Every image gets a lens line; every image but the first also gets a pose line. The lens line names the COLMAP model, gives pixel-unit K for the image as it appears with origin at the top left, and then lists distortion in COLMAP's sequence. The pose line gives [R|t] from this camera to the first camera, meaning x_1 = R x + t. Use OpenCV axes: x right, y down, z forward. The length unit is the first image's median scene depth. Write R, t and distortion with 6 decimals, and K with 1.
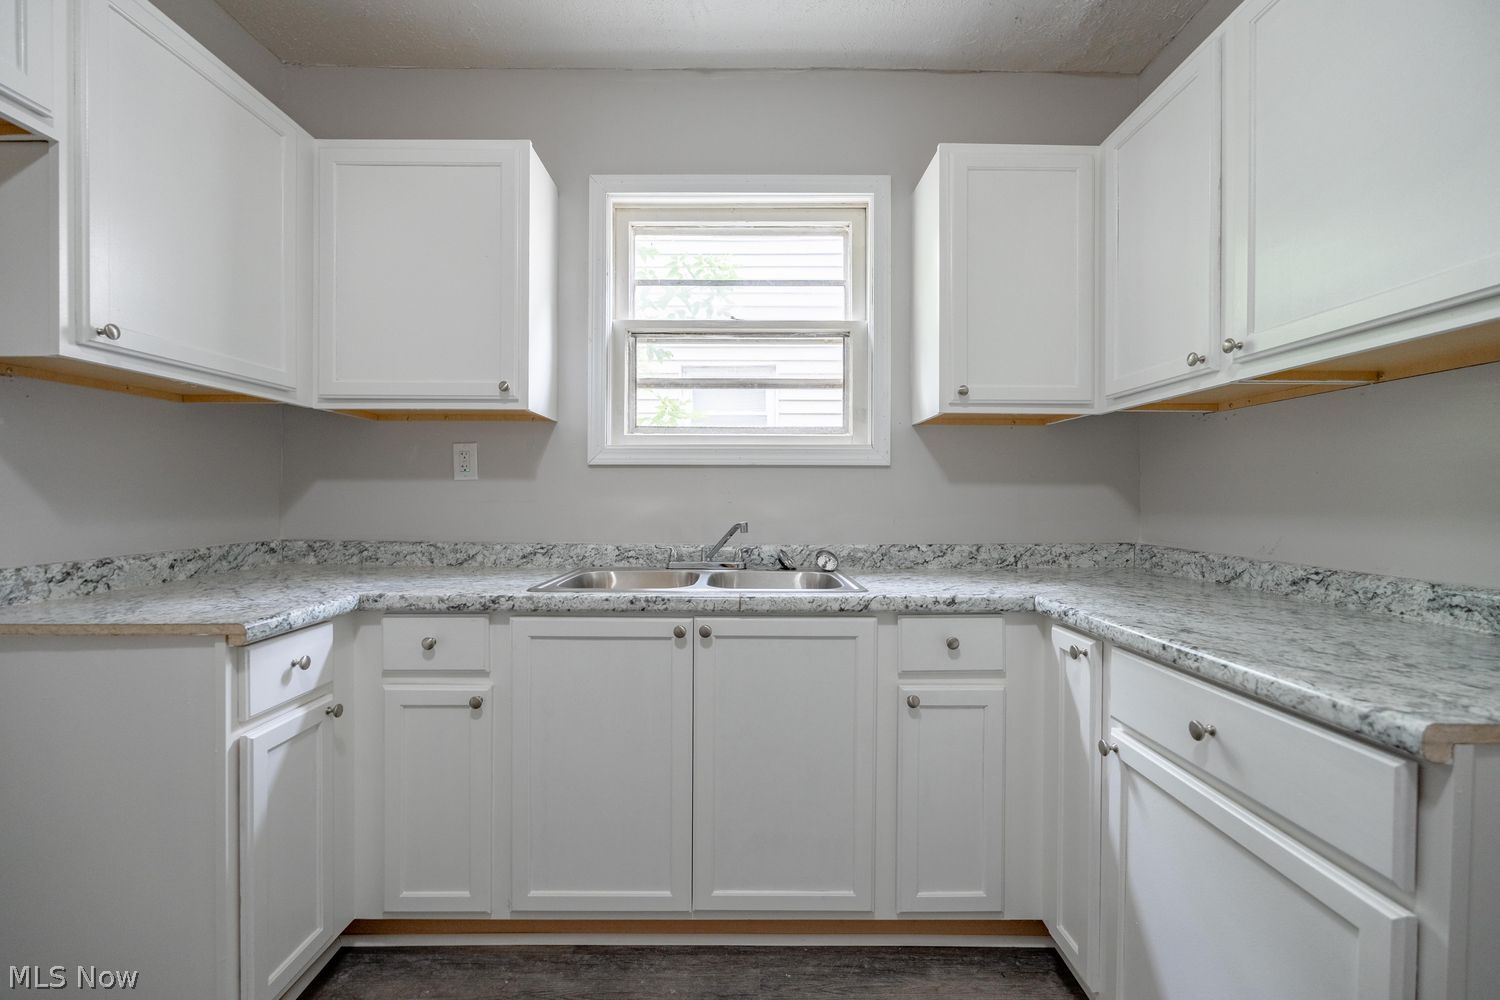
lens RADIAL K [[656.1, 0, 748.8], [0, 656.1, 502.8], [0, 0, 1]] dist [-0.004962, -0.000039]
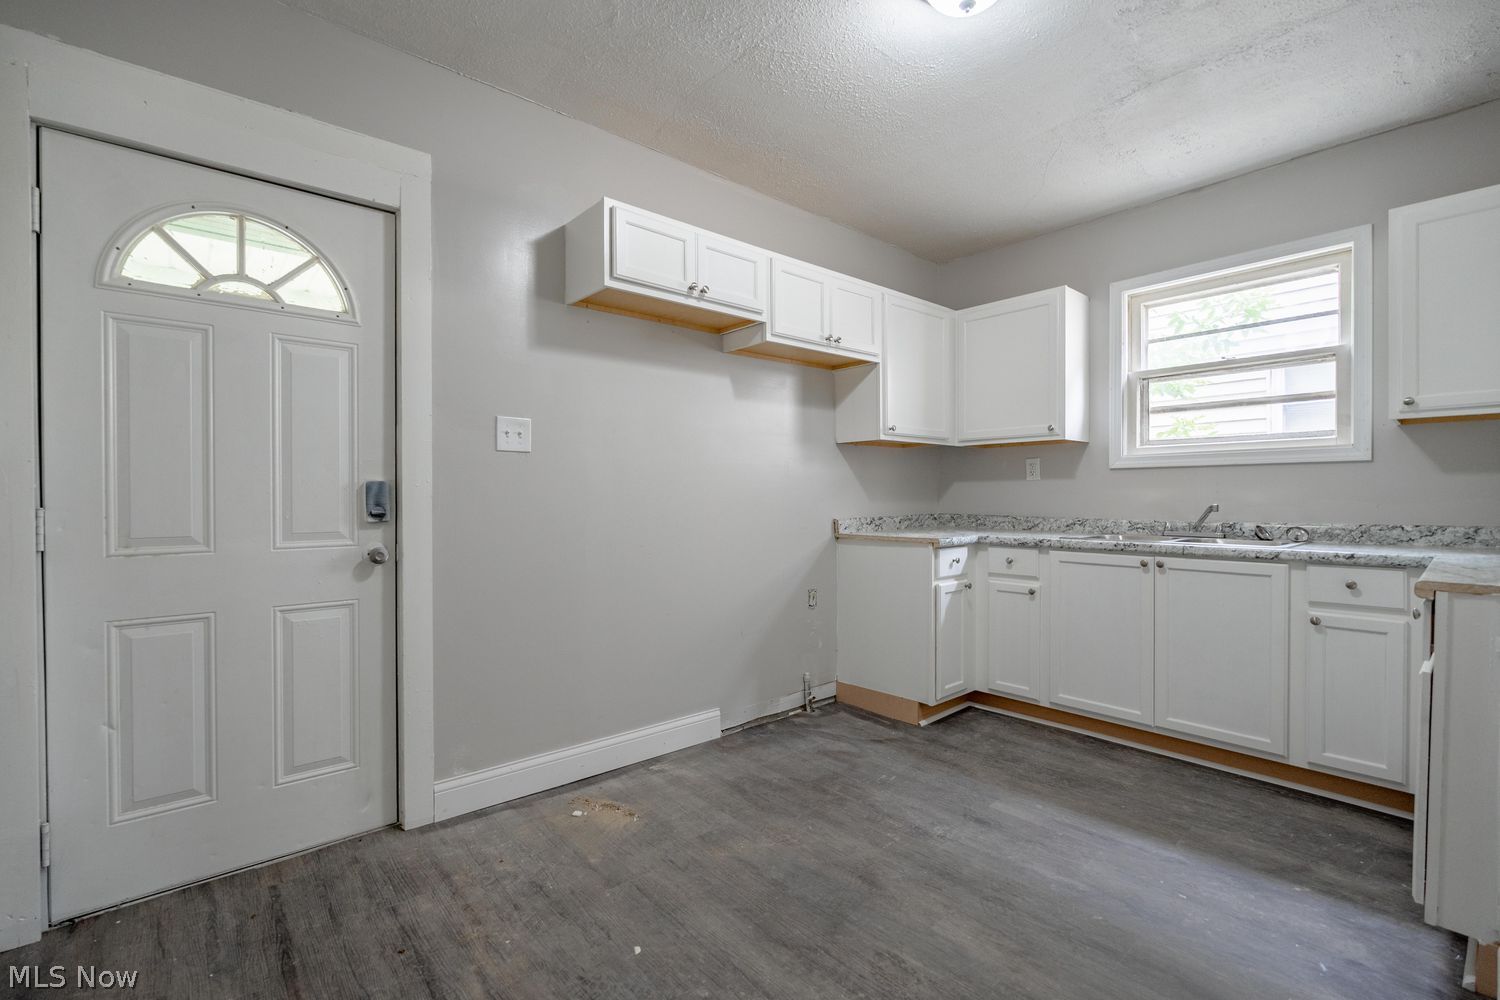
lens RADIAL K [[656.1, 0, 751.6], [0, 656.1, 499.6], [0, 0, 1]] dist [-0.004962, -0.000039]
pose [[0.659084, -0.001192, -0.752069, 0.480007], [0.000407, 0.999999, -0.001228, 0.023083], [0.752070, 0.000503, 0.659083, -0.879816]]
